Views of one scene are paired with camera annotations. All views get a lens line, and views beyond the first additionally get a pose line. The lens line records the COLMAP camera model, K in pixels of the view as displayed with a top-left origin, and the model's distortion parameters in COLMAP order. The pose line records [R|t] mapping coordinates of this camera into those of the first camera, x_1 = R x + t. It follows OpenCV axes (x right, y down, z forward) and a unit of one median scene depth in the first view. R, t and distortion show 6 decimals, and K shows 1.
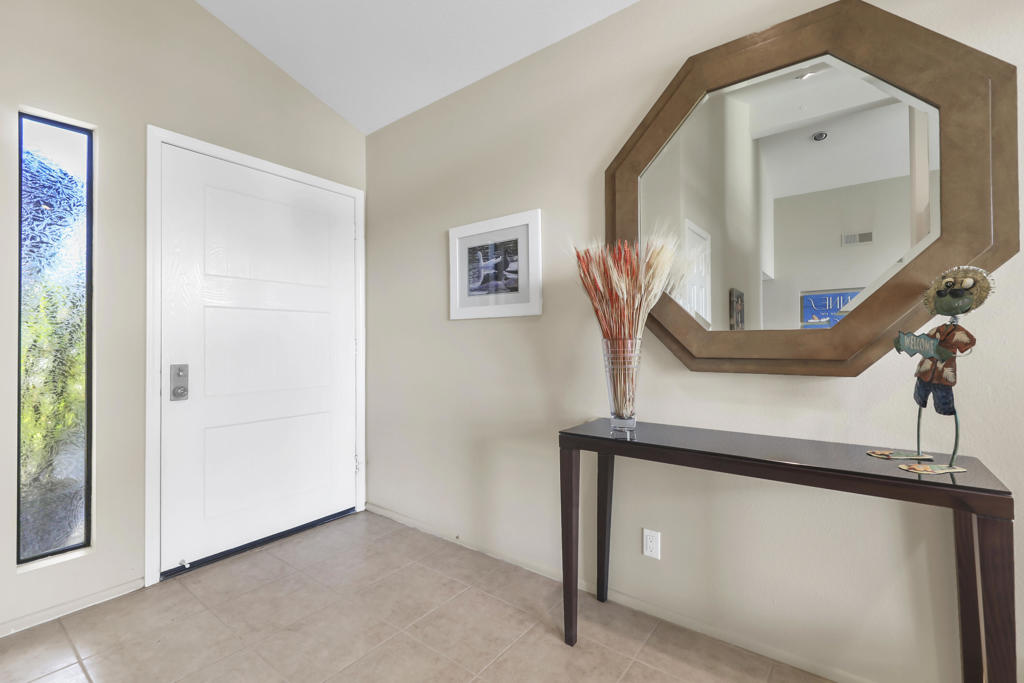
lens RADIAL K [[449.4, 0, 512.0], [0, 449.4, 341.5], [0, 0, 1]] dist [-0.001974, -0.000847]
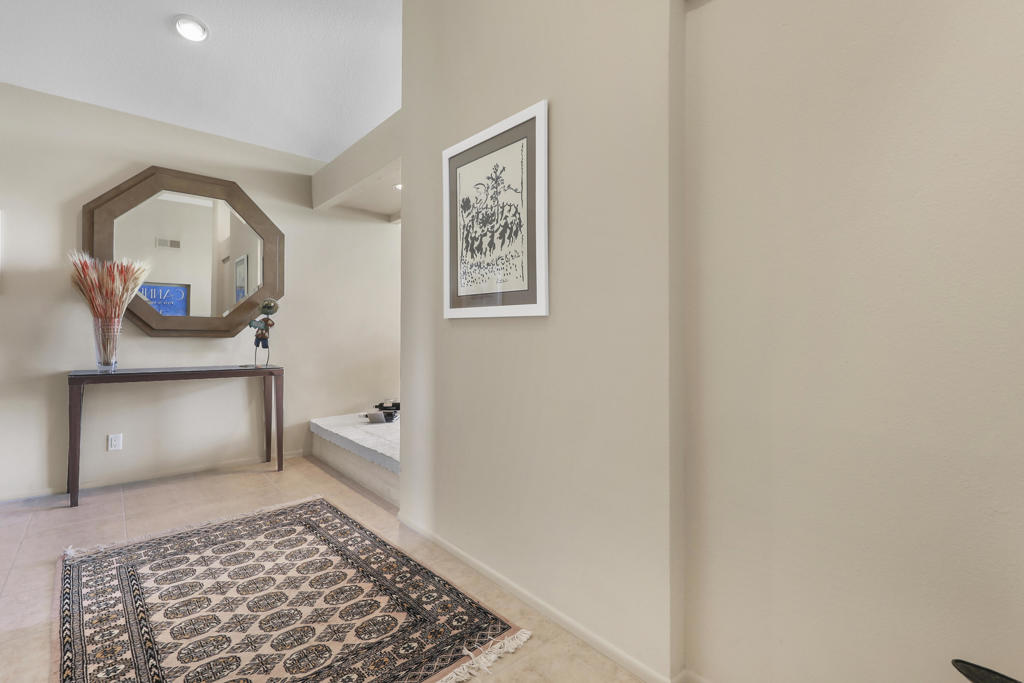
lens RADIAL K [[451.4, 0, 512.0], [0, 451.4, 341.5], [0, 0, 1]] dist [0.001726, 0.000171]
pose [[0.205384, -0.007419, 0.978653, -1.313335], [-0.020469, 0.999720, 0.011874, 0.039846], [-0.978467, -0.022471, 0.205175, -0.978812]]
